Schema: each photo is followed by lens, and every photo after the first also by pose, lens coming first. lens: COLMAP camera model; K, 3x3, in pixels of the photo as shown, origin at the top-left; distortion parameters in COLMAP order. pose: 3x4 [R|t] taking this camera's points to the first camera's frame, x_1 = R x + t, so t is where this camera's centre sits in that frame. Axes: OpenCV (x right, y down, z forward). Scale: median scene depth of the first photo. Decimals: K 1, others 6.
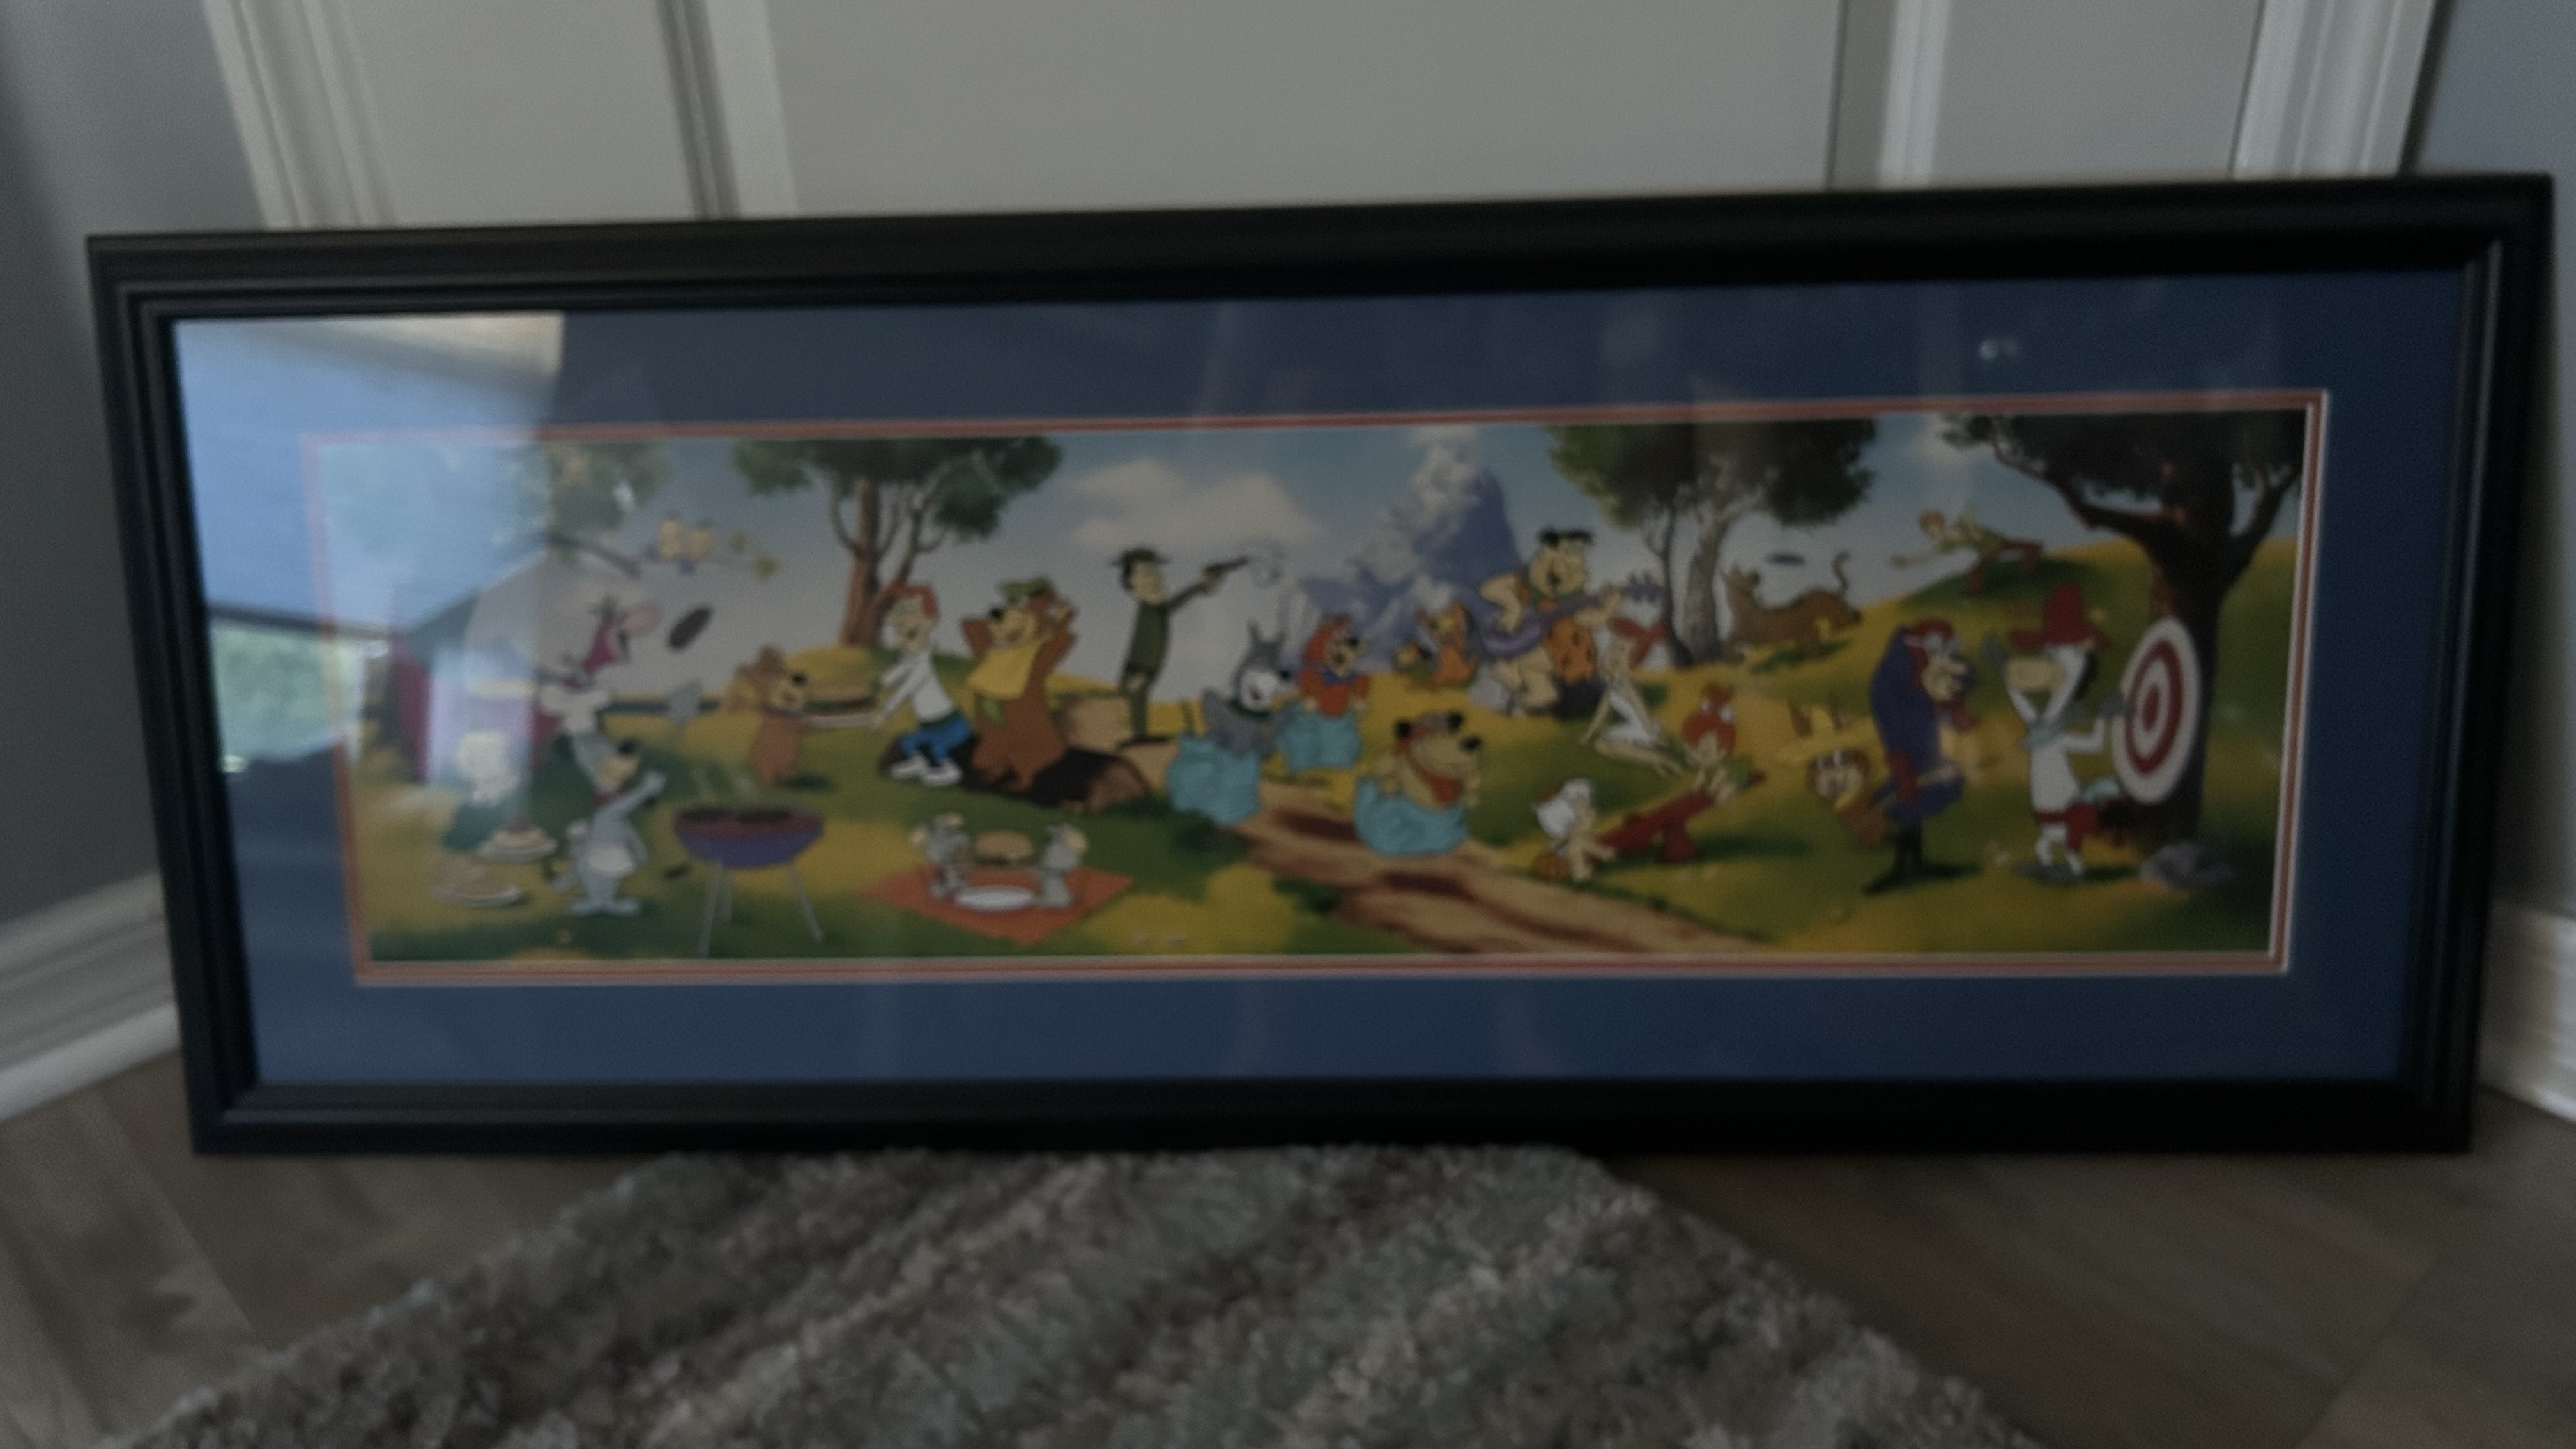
lens RADIAL K [[1963.5, 0, 1276.9], [0, 1963.5, 742.2], [0, 0, 1]] dist [0.061729, -0.080508]
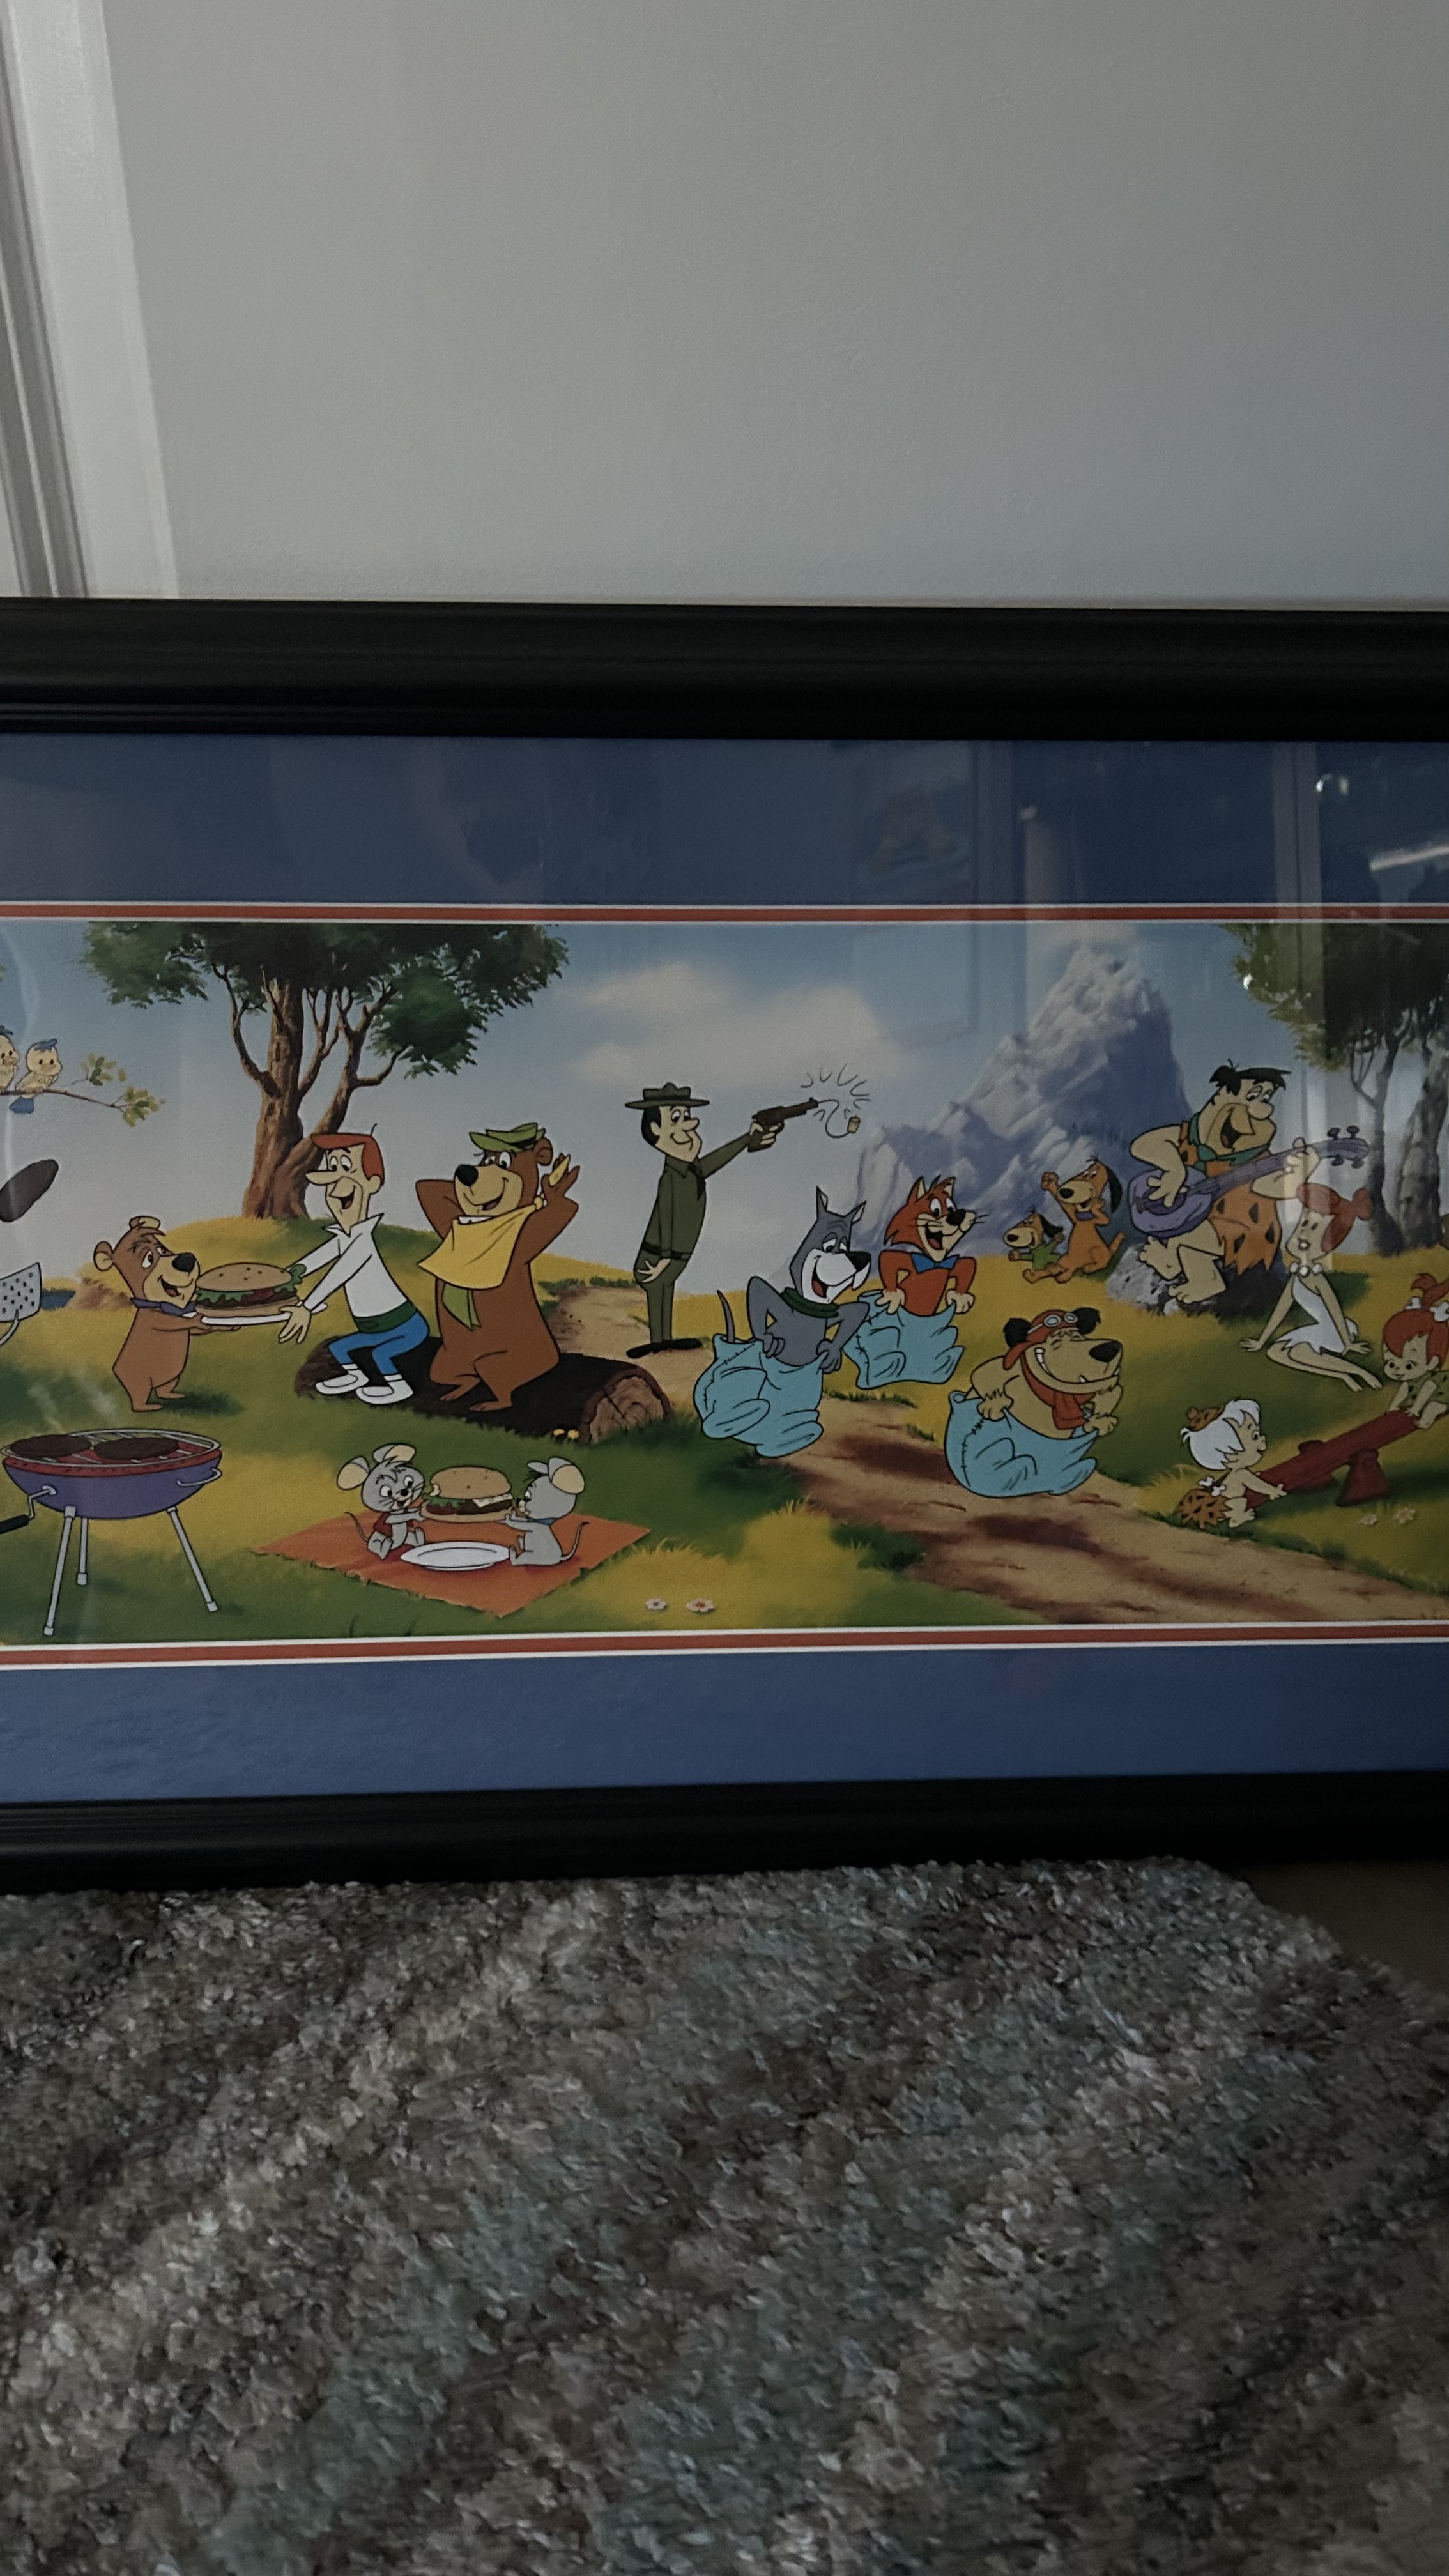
lens RADIAL K [[1963.5, 0, 722.5], [0, 1963.5, 1310.9], [0, 0, 1]] dist [0.061729, -0.080508]
pose [[0.994397, -0.002711, 0.105673, -0.126635], [-0.005595, 0.996920, 0.078226, -0.072793], [-0.105560, -0.078379, 0.991319, 0.273978]]
